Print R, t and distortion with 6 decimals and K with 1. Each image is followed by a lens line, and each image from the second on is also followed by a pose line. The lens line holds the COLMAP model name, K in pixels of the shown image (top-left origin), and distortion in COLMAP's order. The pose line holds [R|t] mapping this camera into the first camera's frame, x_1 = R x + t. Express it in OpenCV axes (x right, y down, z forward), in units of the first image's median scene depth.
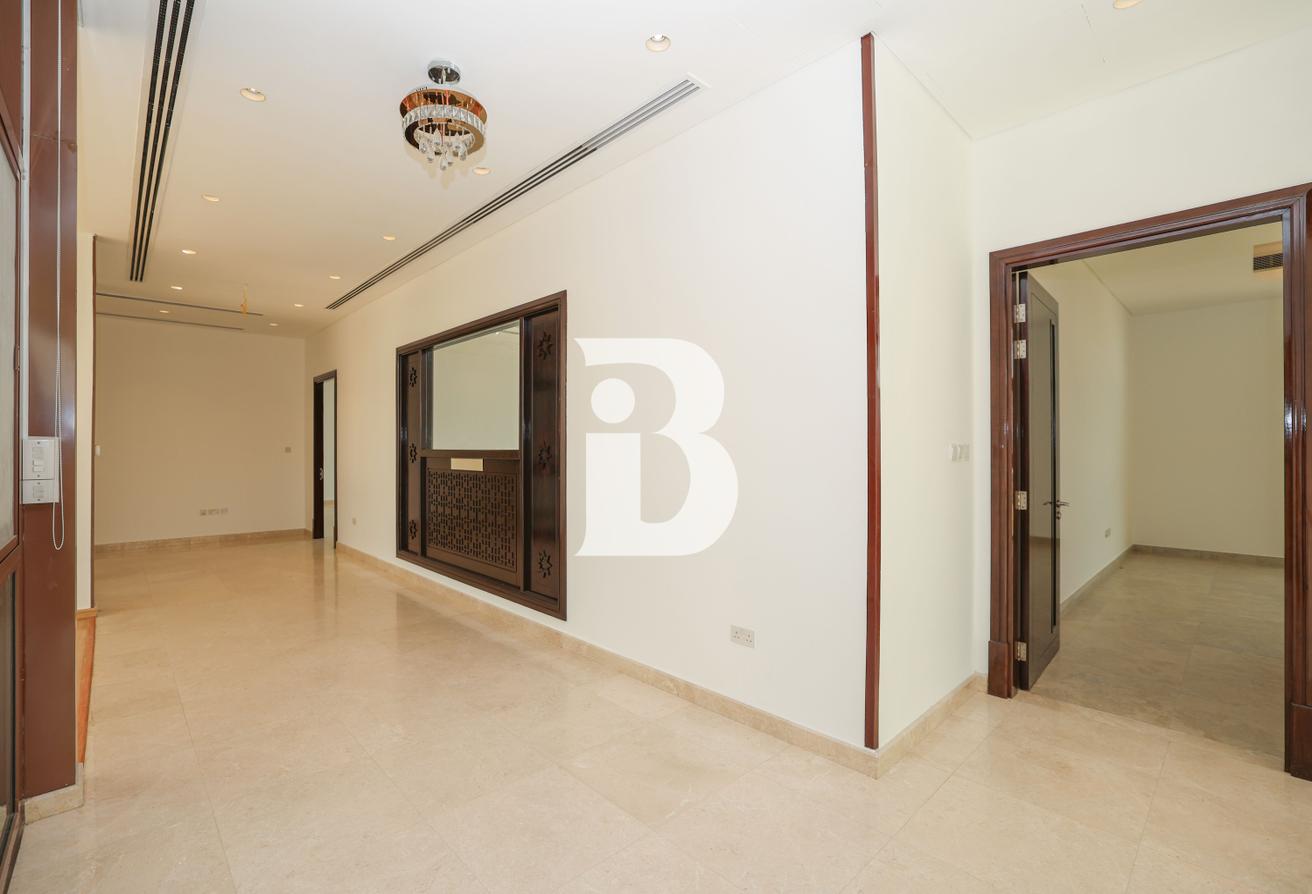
lens RADIAL K [[569.2, 0, 657.2], [0, 569.2, 446.6], [0, 0, 1]] dist [-0.001238, 0.000274]
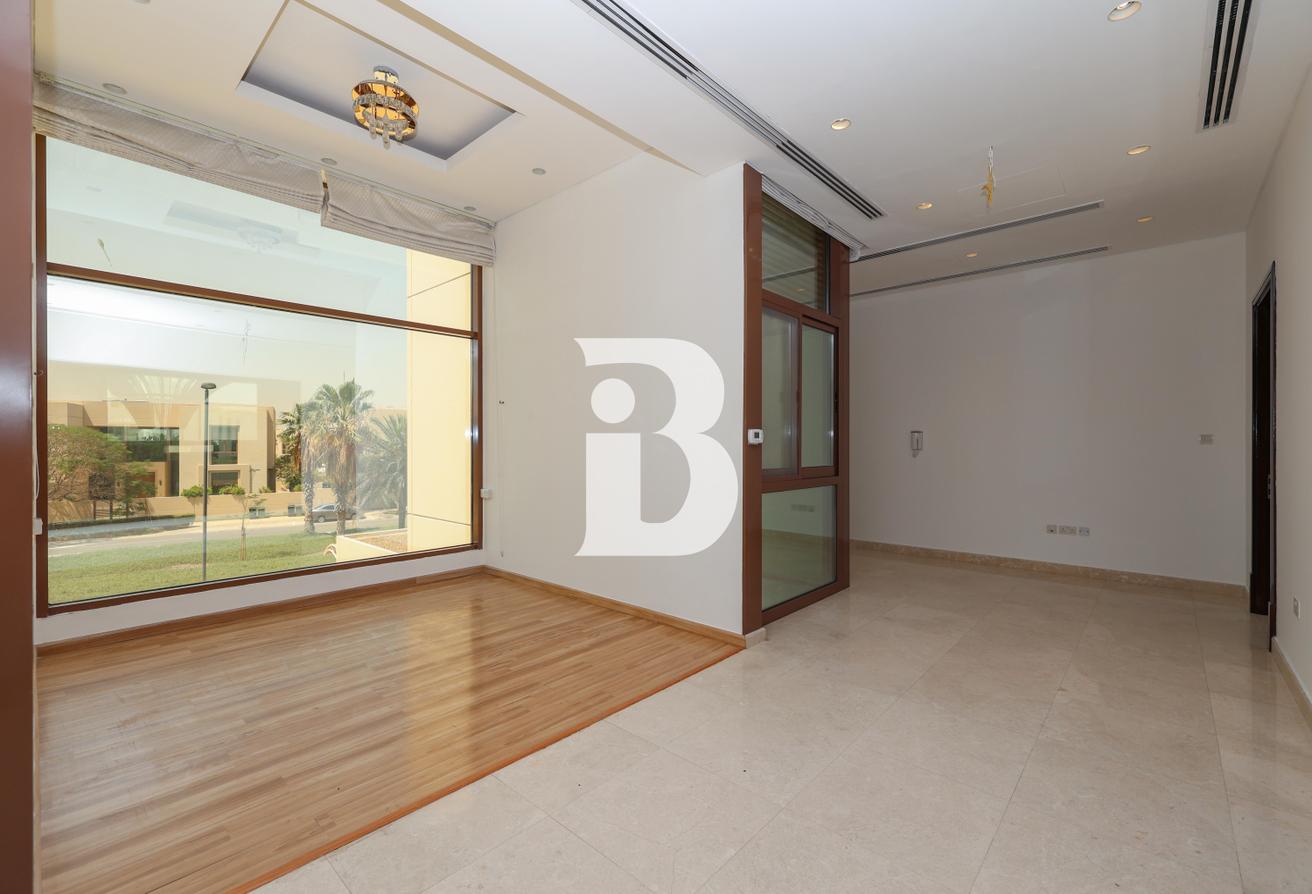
lens RADIAL K [[569.2, 0, 655.9], [0, 569.2, 446.4], [0, 0, 1]] dist [-0.001238, 0.000274]
pose [[0.070745, 0.004466, -0.997484, -0.210559], [-0.001769, 0.999989, 0.004352, -0.000490], [0.997493, 0.001456, 0.070753, 0.220310]]
